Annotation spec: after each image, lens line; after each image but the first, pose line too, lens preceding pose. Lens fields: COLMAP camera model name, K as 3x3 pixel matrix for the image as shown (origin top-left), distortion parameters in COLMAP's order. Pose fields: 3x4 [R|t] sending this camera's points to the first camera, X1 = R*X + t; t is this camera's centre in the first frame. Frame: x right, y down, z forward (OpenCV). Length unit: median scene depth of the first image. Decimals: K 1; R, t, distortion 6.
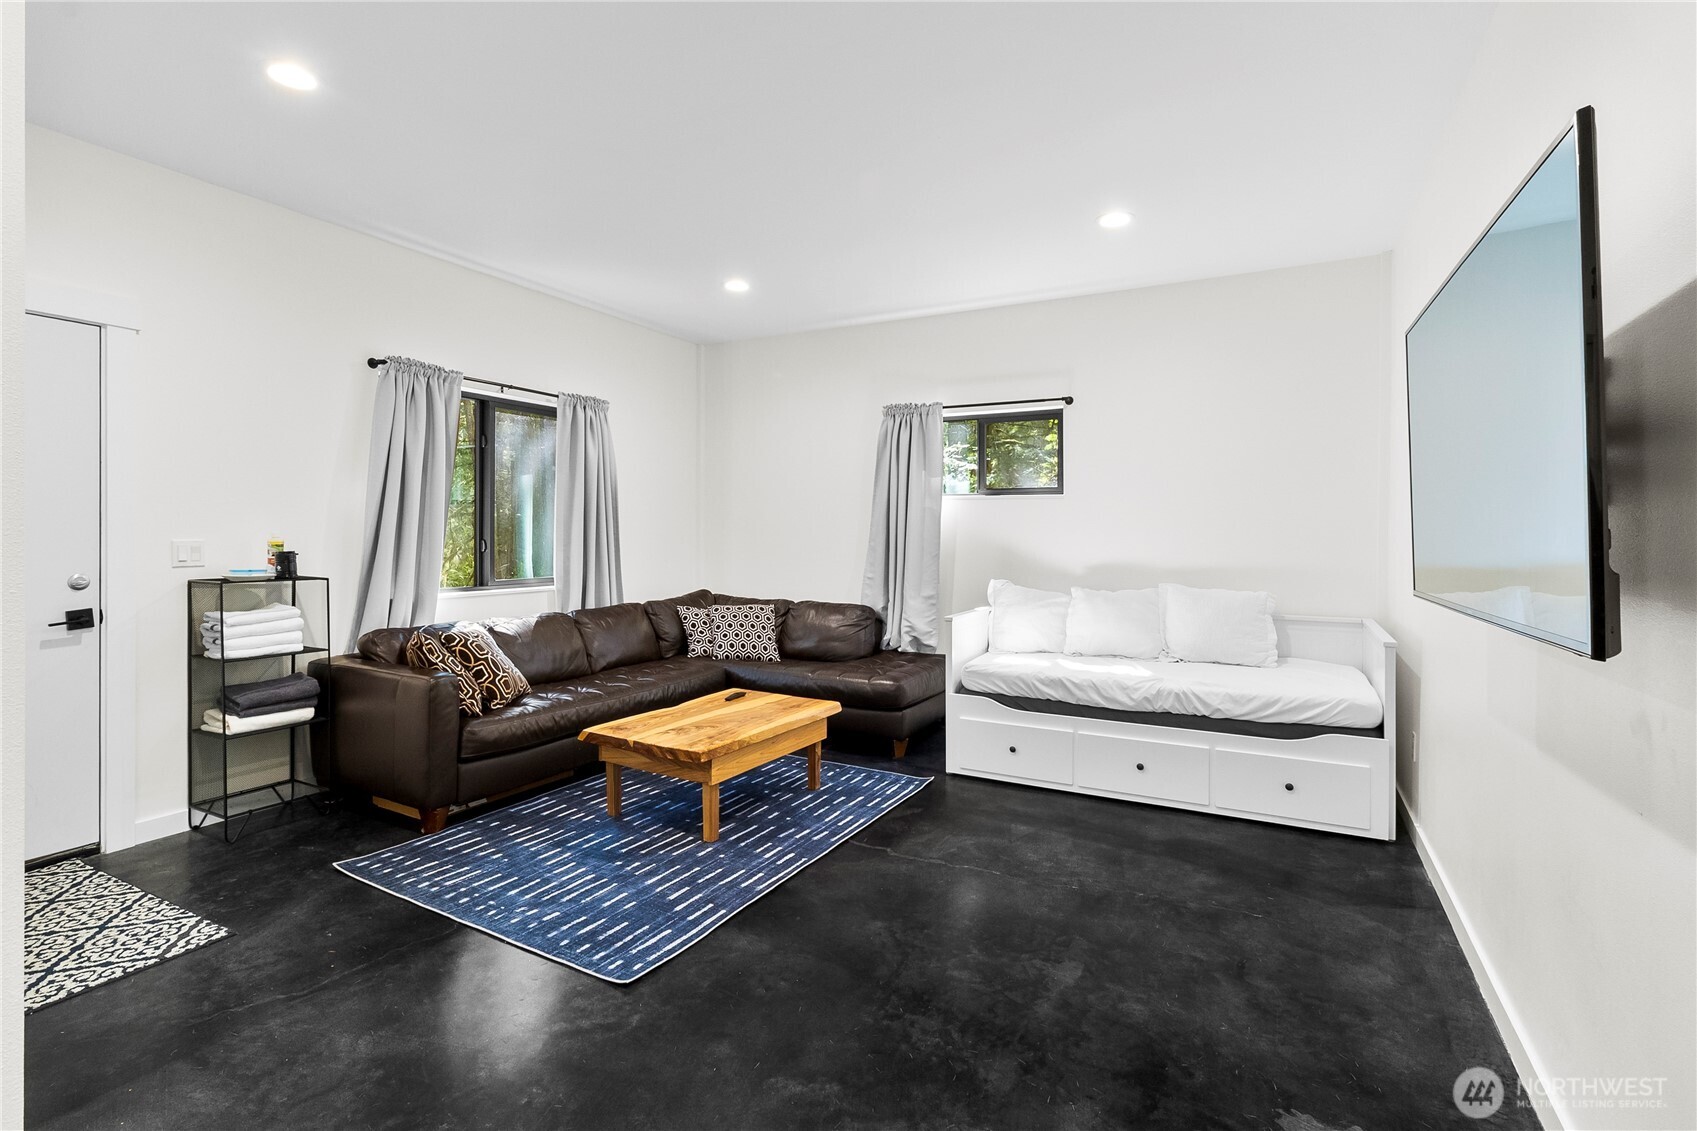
lens RADIAL K [[795.9, 0, 848.8], [0, 795.9, 539.5], [0, 0, 1]] dist [0.001972, -0.000154]
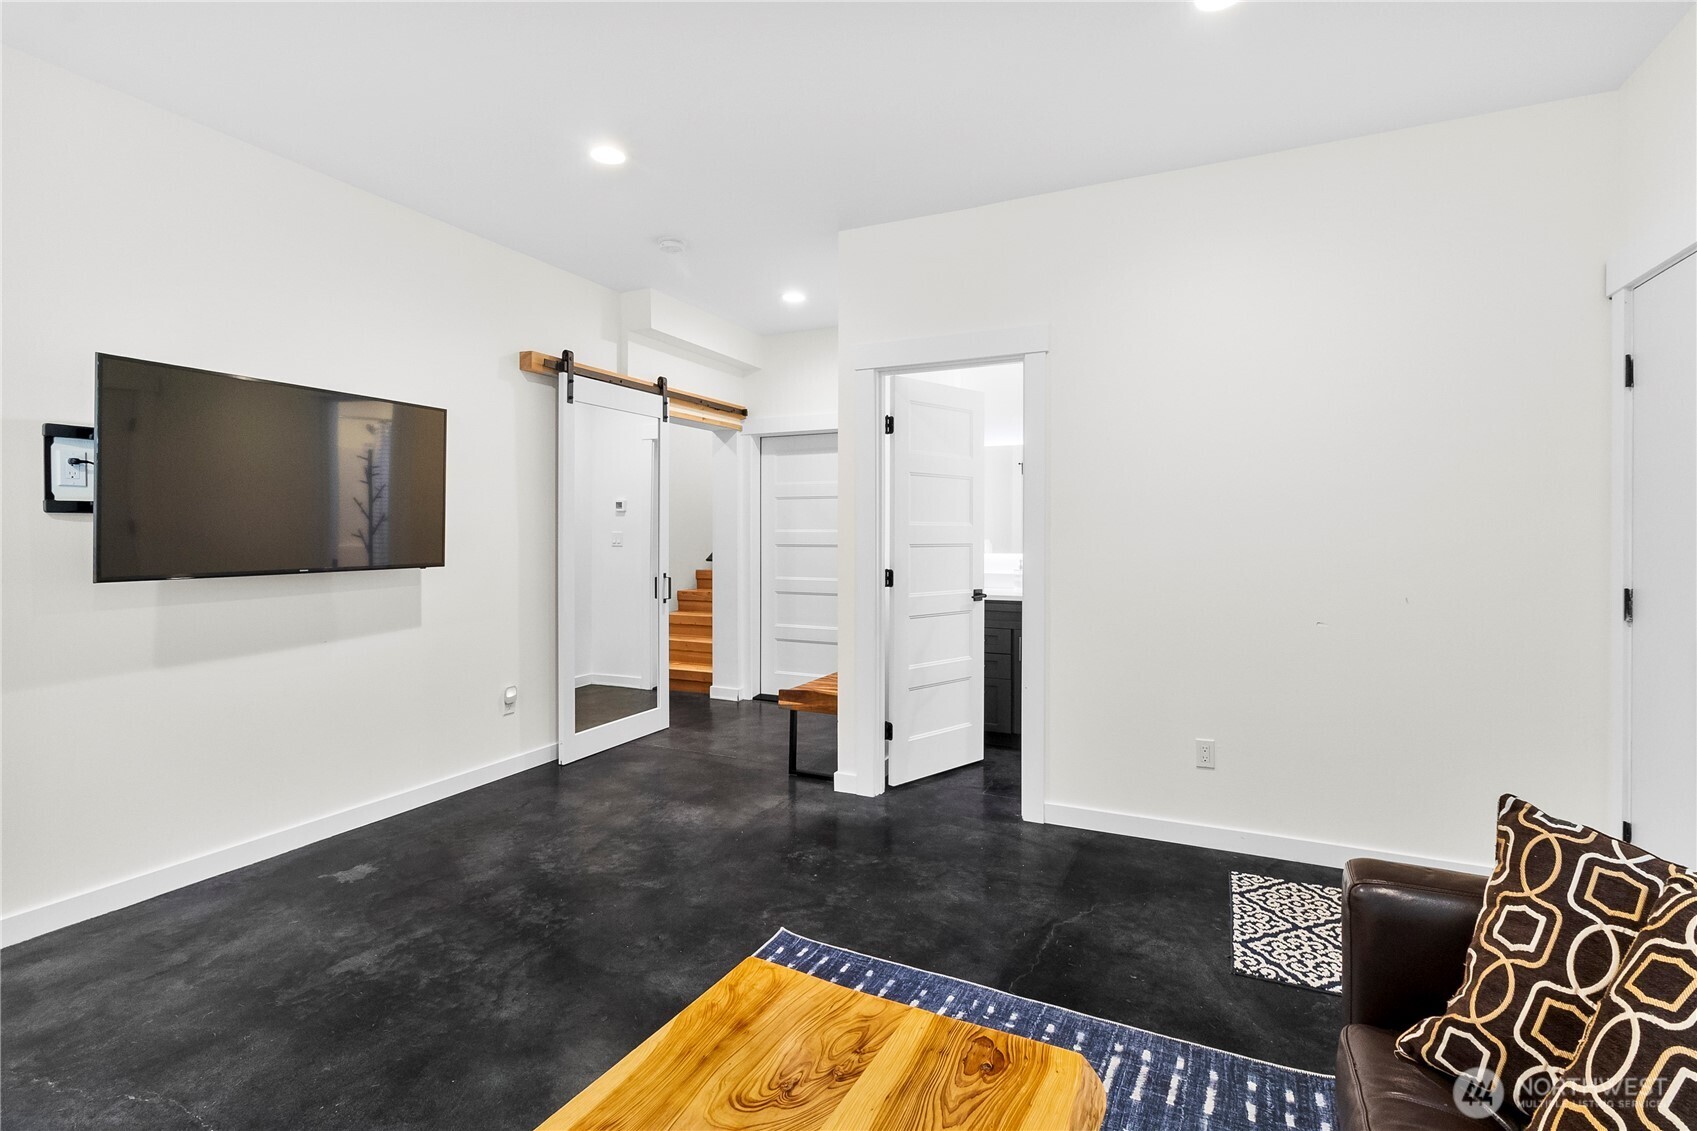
lens RADIAL K [[795.9, 0, 848.8], [0, 795.9, 539.5], [0, 0, 1]] dist [0.001972, -0.000154]
pose [[-0.998751, -0.008092, -0.049297, -0.298029], [-0.008850, 0.999845, 0.015195, -0.016386], [0.049166, 0.015612, -0.998669, 2.026230]]
